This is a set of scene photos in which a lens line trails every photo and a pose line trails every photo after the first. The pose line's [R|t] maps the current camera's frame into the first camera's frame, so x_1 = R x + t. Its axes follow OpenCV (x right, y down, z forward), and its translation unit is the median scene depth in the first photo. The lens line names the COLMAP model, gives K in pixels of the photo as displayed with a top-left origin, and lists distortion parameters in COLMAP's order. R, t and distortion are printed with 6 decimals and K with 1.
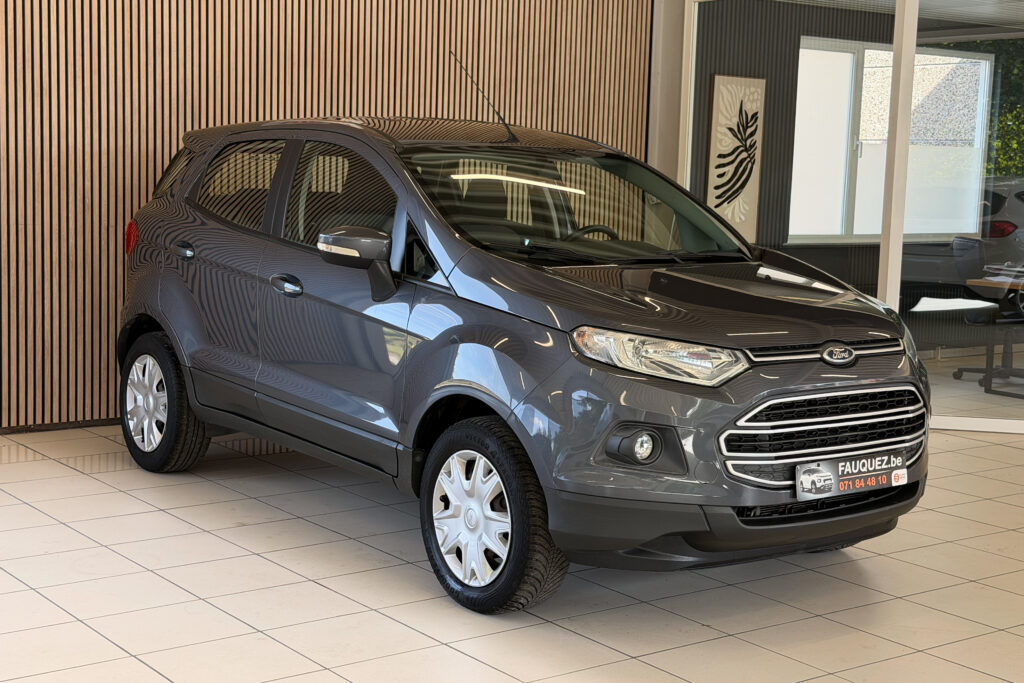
lens RADIAL K [[1509.2, 0, 506.8], [0, 1509.2, 310.1], [0, 0, 1]] dist [0.143802, 0.022072]
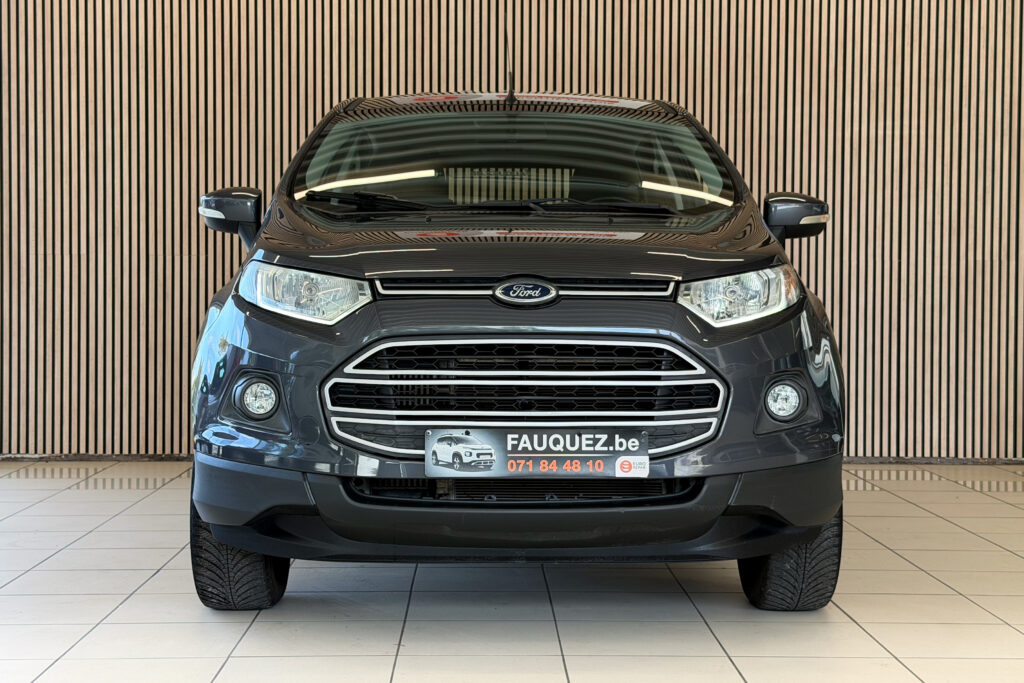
lens RADIAL K [[1550.0, 0, 512.0], [0, 1550.0, 341.5], [0, 0, 1]] dist [0.148152, -0.036581]
pose [[0.811124, -0.003407, -0.584864, 0.637954], [-0.040935, 0.997200, -0.062580, 0.098058], [0.583440, 0.074701, 0.808714, 0.362408]]
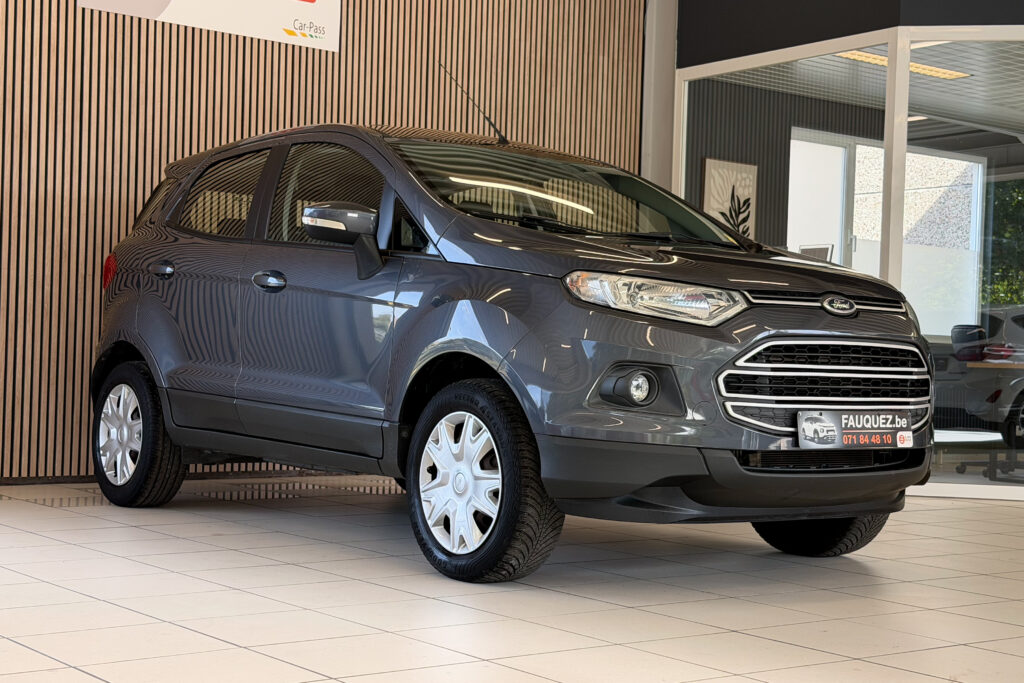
lens RADIAL K [[1550.0, 0, 512.0], [0, 1550.0, 341.5], [0, 0, 1]] dist [0.148152, -0.036581]
pose [[0.999929, 0.001632, 0.011776, -0.002286], [-0.000325, 0.993921, -0.110095, 0.155796], [-0.011884, 0.110084, 0.993851, 0.014657]]
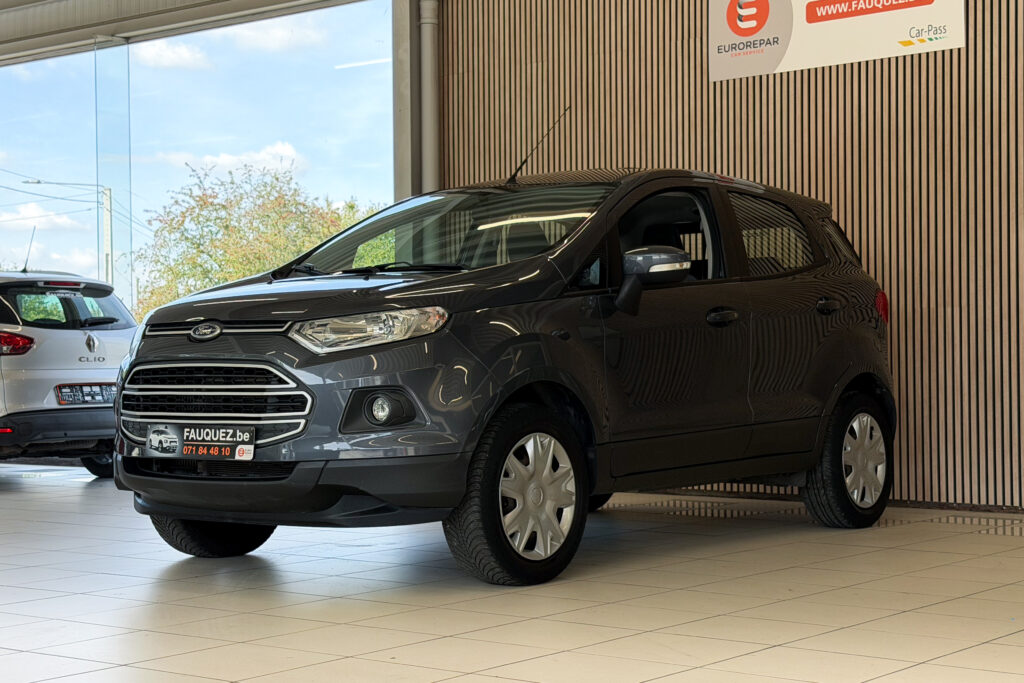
lens RADIAL K [[1668.1, 0, 512.0], [0, 1668.1, 341.5], [0, 0, 1]] dist [0.165787, -0.010055]
pose [[0.261414, -0.044562, -0.964197, 1.383234], [-0.082109, 0.994286, -0.068214, 0.096822], [0.961728, 0.097001, 0.256262, 0.870381]]
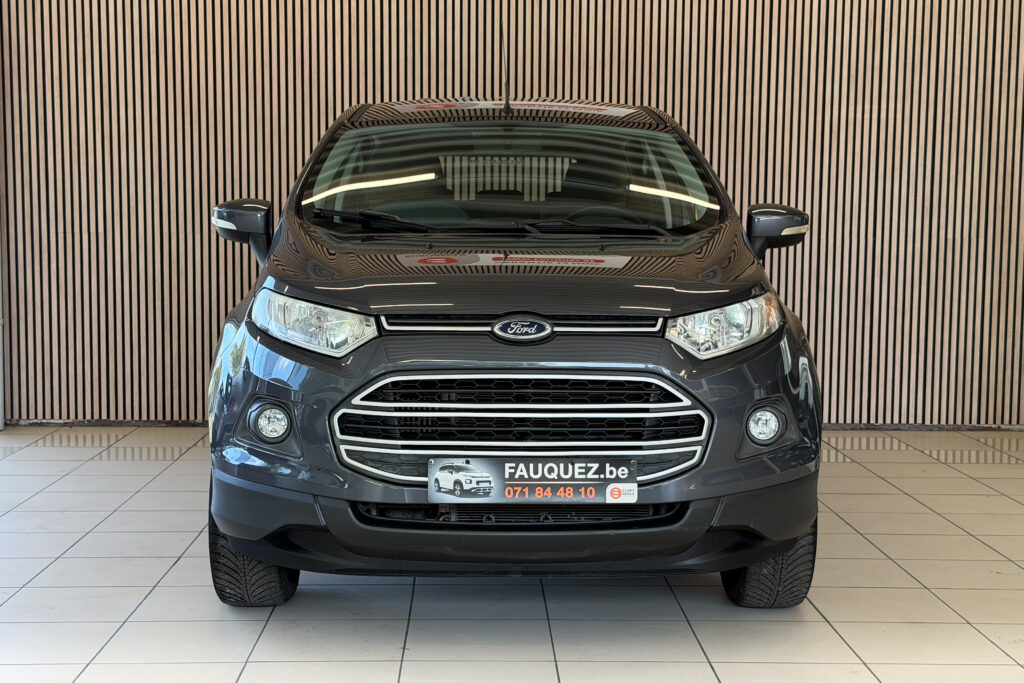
lens RADIAL K [[1461.9, 0, 500.3], [0, 1461.9, 370.4], [0, 0, 1]] dist [0.146301, -0.026030]
pose [[0.809638, 0.039451, -0.585602, 0.636081], [-0.042372, 0.999064, 0.008722, 0.043042], [0.585398, 0.017751, 0.810552, 0.356337]]
